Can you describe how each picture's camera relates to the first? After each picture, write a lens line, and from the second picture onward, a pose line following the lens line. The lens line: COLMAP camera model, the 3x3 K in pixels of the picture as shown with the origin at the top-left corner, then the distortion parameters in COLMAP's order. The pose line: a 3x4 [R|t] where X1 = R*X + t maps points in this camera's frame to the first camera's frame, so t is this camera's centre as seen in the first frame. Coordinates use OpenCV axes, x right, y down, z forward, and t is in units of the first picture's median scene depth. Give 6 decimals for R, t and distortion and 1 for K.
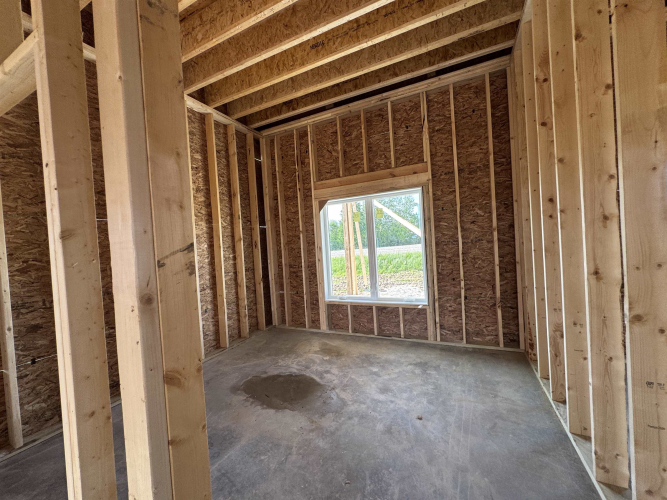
lens RADIAL K [[266.5, 0, 333.0], [0, 266.5, 247.4], [0, 0, 1]] dist [-0.001944, -0.000085]
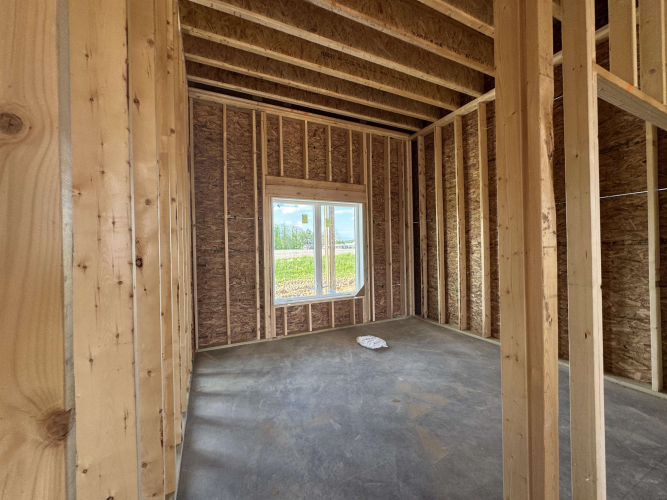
lens RADIAL K [[266.0, 0, 333.5], [0, 266.0, 250.0], [0, 0, 1]] dist [-0.002751, -0.000317]
pose [[0.628273, 0.043496, 0.776776, -0.660057], [-0.001164, 0.998487, -0.054969, 0.061694], [-0.777992, 0.033632, 0.627373, 0.269774]]
